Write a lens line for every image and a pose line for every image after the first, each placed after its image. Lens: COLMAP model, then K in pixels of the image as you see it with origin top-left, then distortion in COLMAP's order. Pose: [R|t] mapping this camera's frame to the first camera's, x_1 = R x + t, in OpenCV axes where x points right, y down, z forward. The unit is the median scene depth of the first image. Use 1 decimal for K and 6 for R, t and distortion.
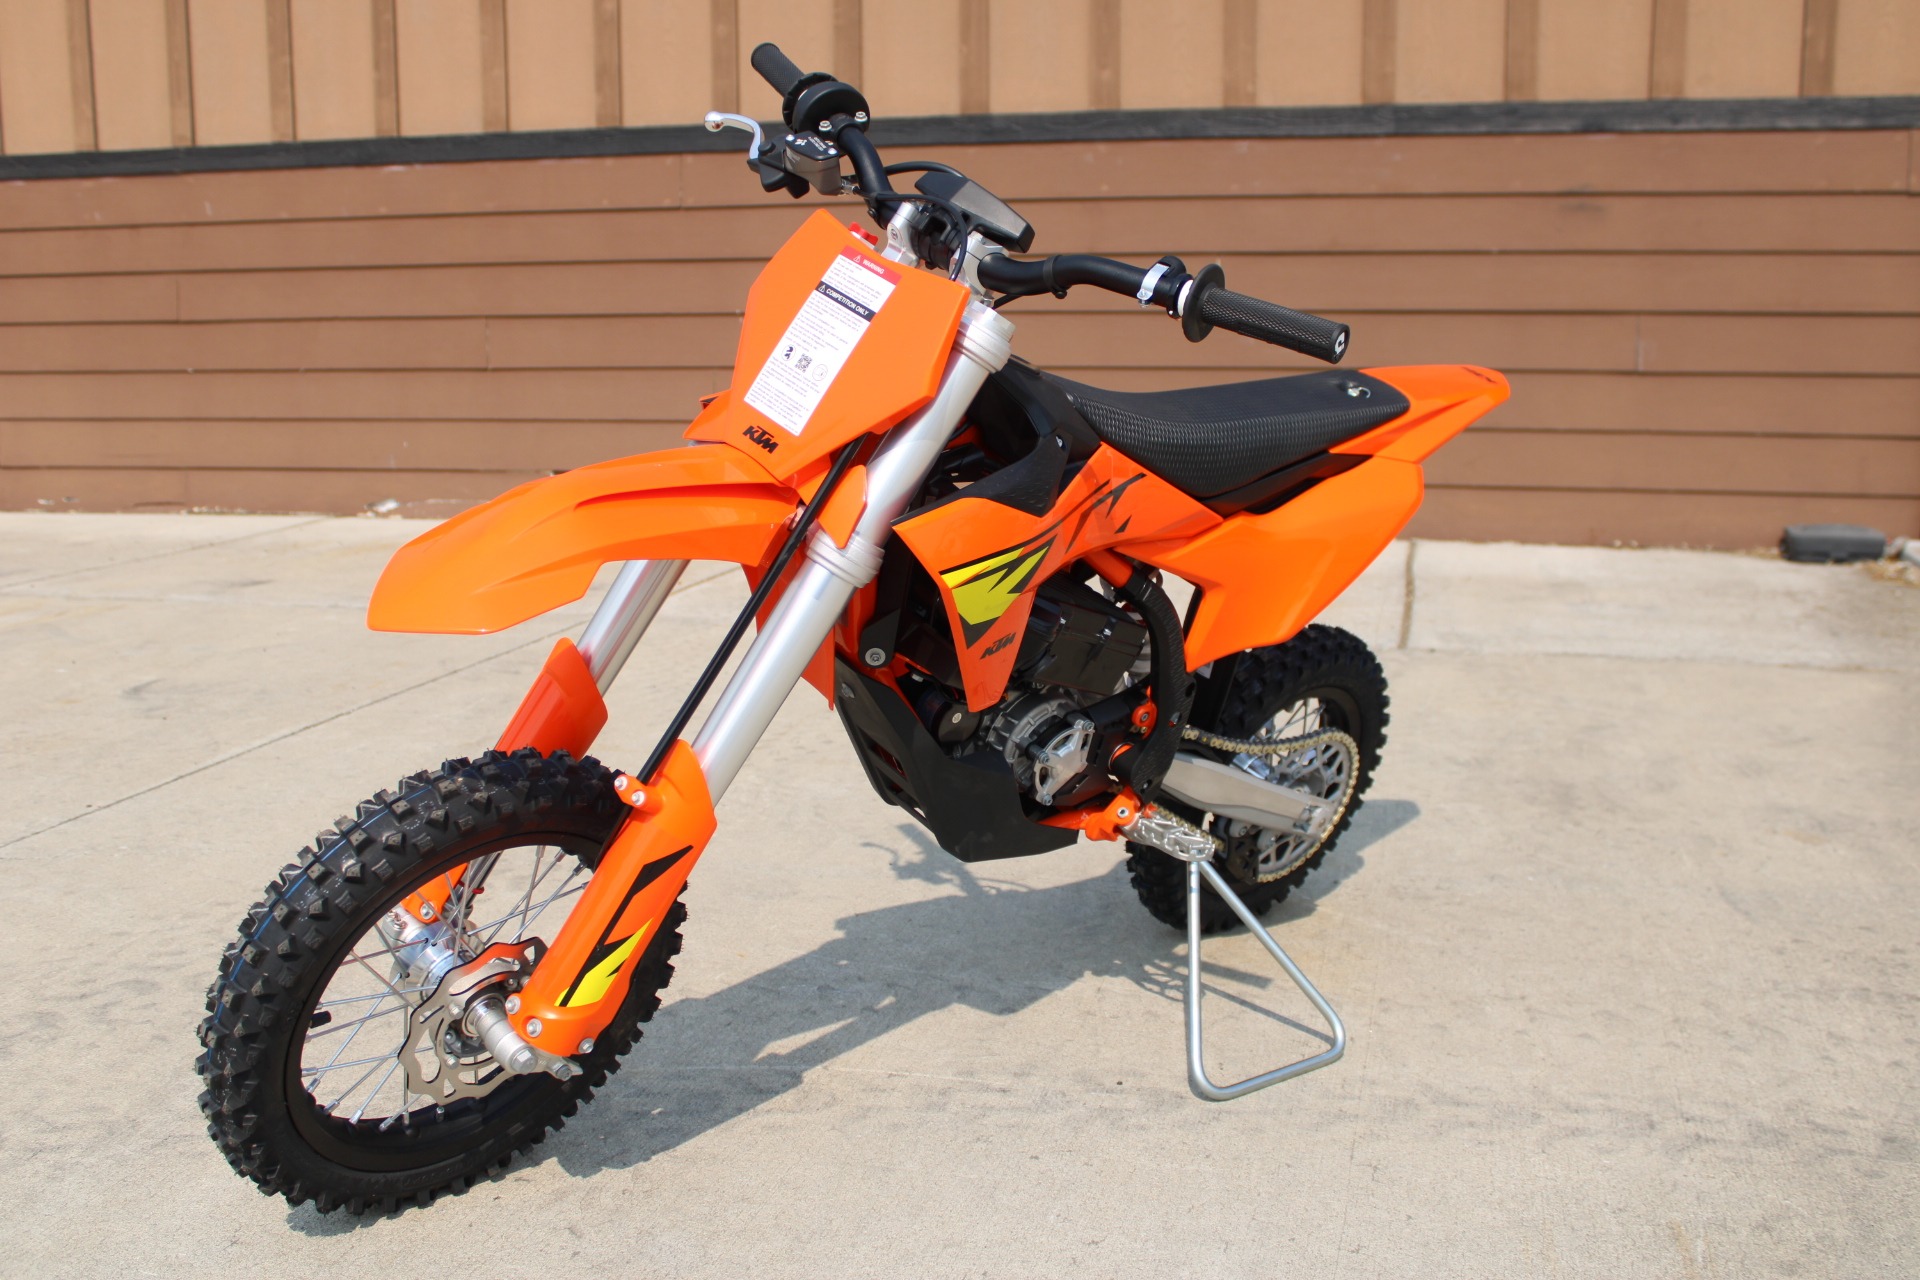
lens RADIAL K [[1911.9, 0, 960.0], [0, 1911.9, 640.0], [0, 0, 1]] dist [-0.133865, 0.131513]
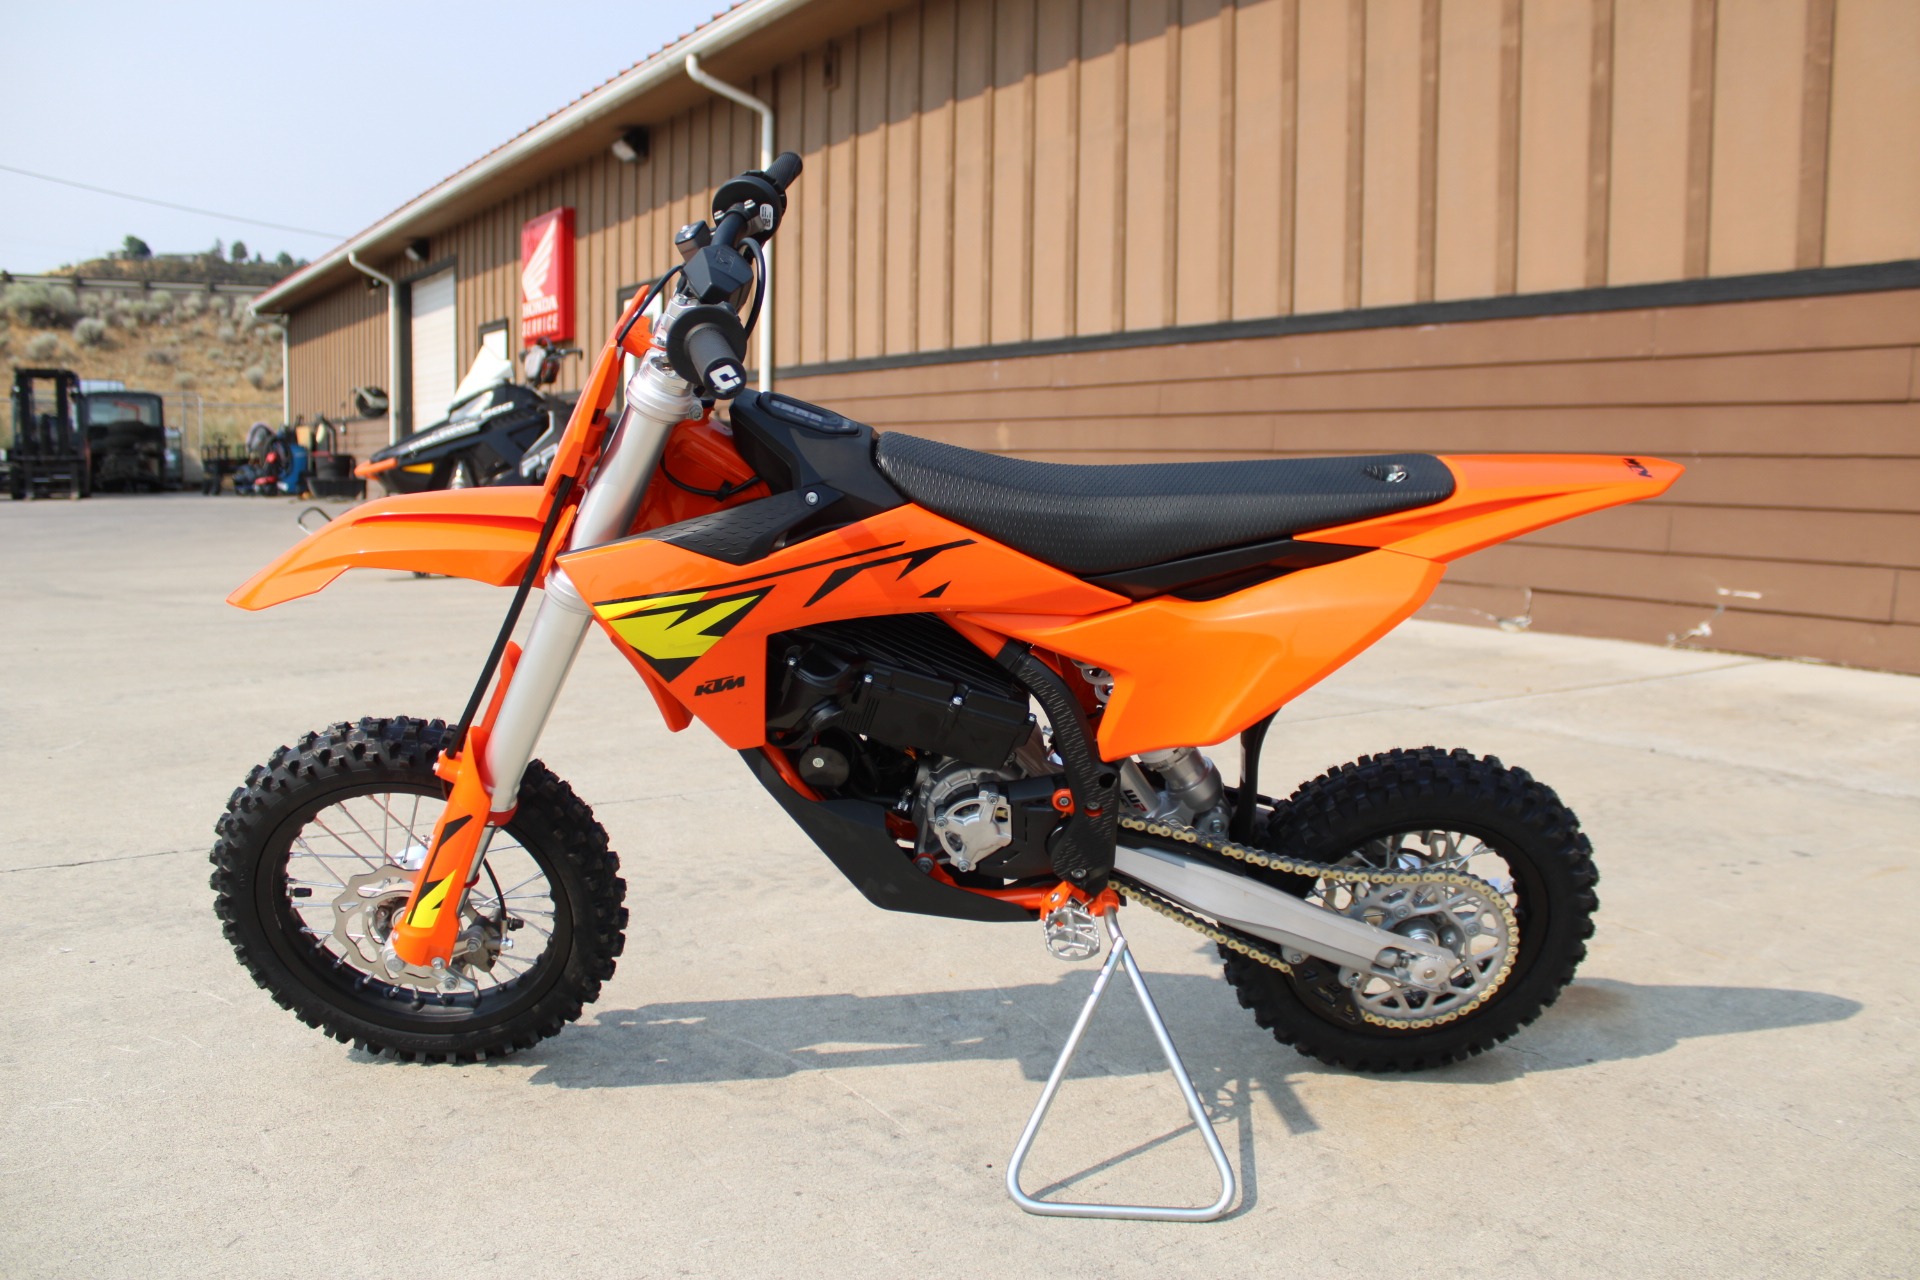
lens RADIAL K [[1551.1, 0, 960.0], [0, 1551.1, 640.0], [0, 0, 1]] dist [-0.160183, 0.124144]
pose [[0.734342, 0.089598, -0.672841, 0.506934], [-0.128395, 0.991690, -0.008074, -0.023882], [0.666526, 0.092319, 0.739743, 0.336094]]
